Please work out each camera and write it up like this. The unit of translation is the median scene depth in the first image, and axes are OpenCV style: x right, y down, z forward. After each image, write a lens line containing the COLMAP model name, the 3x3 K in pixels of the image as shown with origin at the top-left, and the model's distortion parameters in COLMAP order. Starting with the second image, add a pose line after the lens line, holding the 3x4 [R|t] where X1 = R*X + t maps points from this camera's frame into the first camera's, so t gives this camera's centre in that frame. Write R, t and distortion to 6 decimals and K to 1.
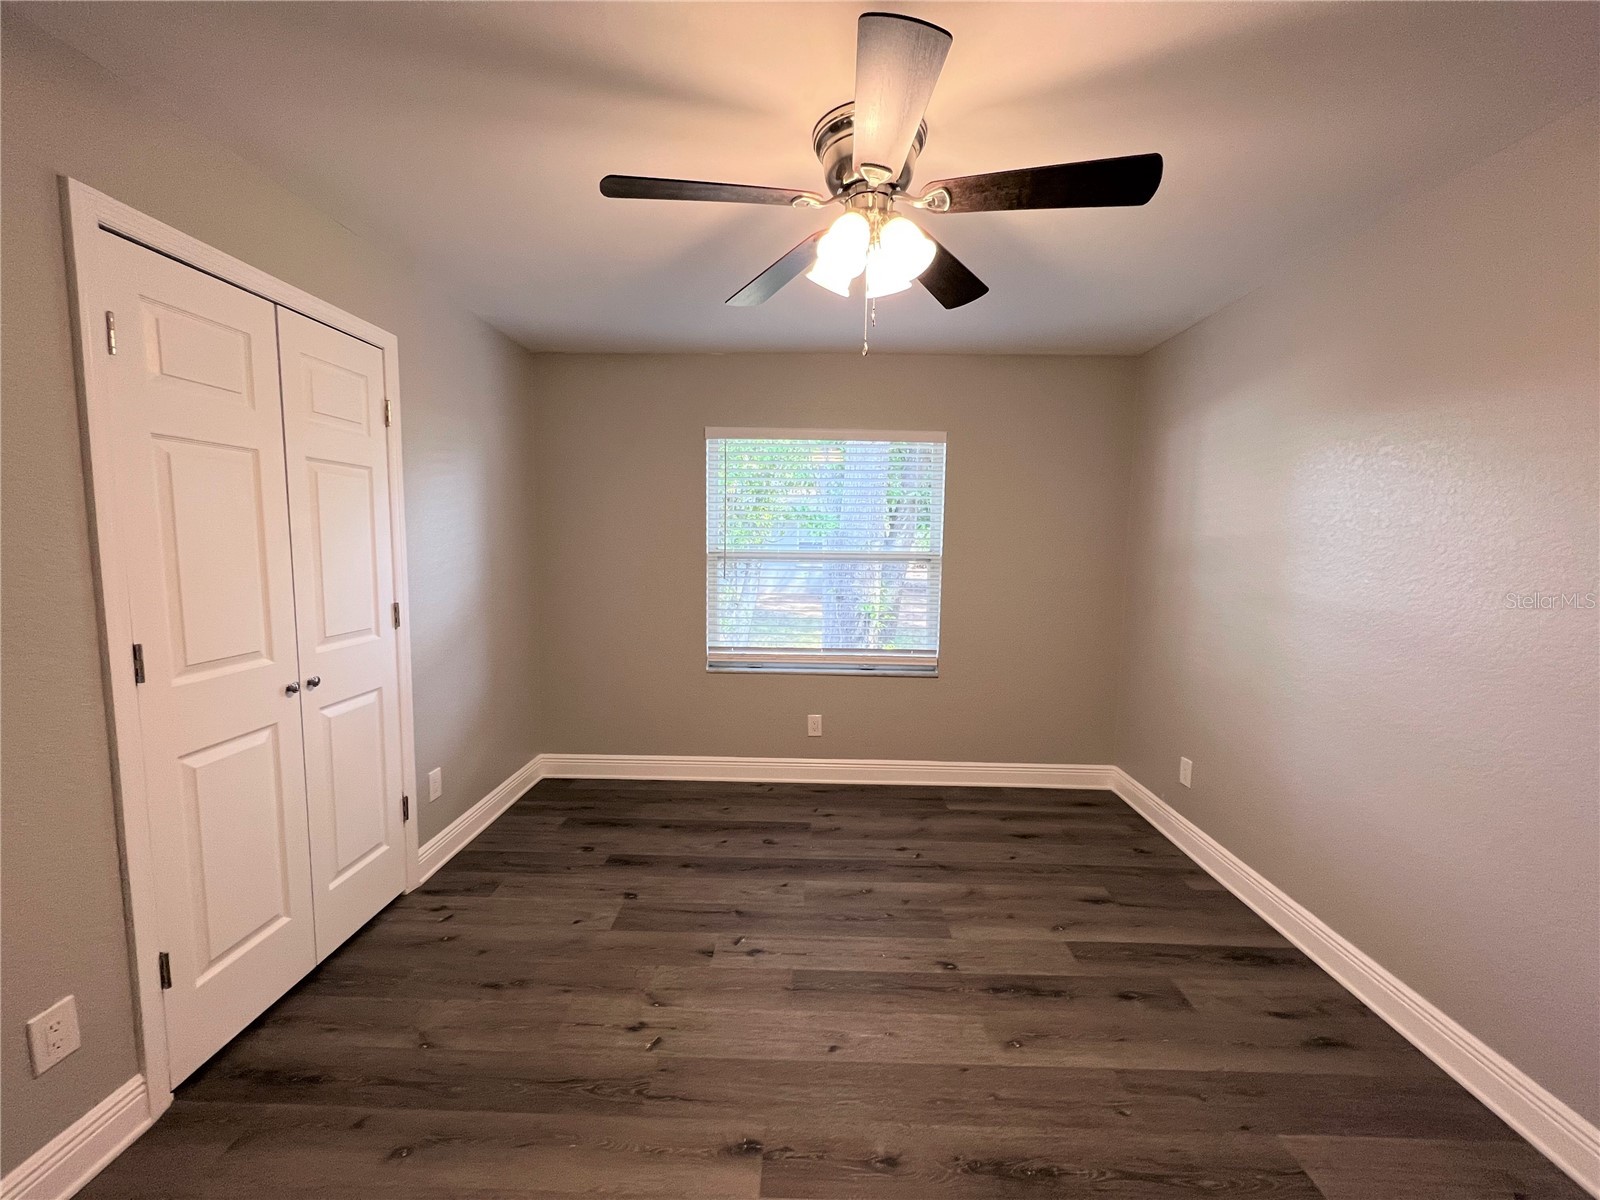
lens RADIAL K [[637.7, 0, 796.9], [0, 637.7, 592.1], [0, 0, 1]] dist [0.002813, -0.000673]
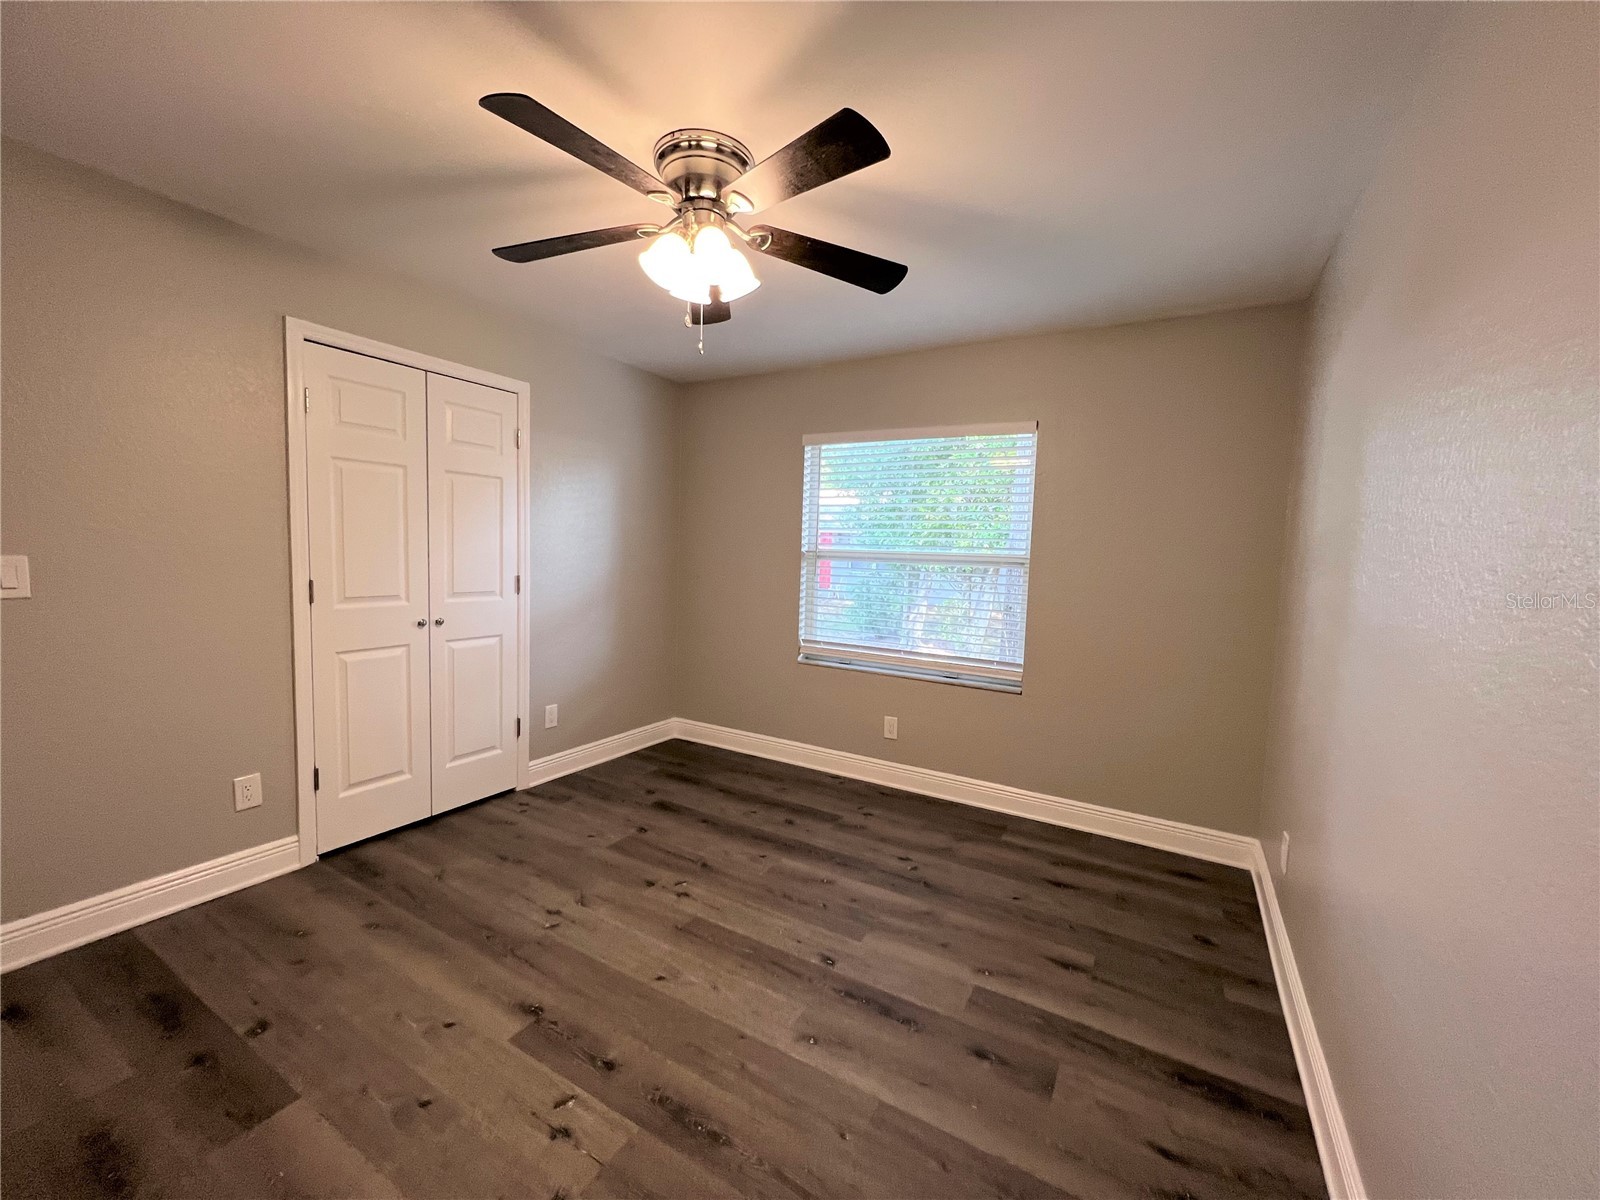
lens RADIAL K [[637.7, 0, 796.7], [0, 637.7, 593.5], [0, 0, 1]] dist [0.002813, -0.000673]
pose [[0.872938, 0.048568, -0.485408, 0.611091], [-0.062909, 0.997931, -0.013283, 0.038787], [0.483759, 0.042132, 0.874187, 0.093884]]
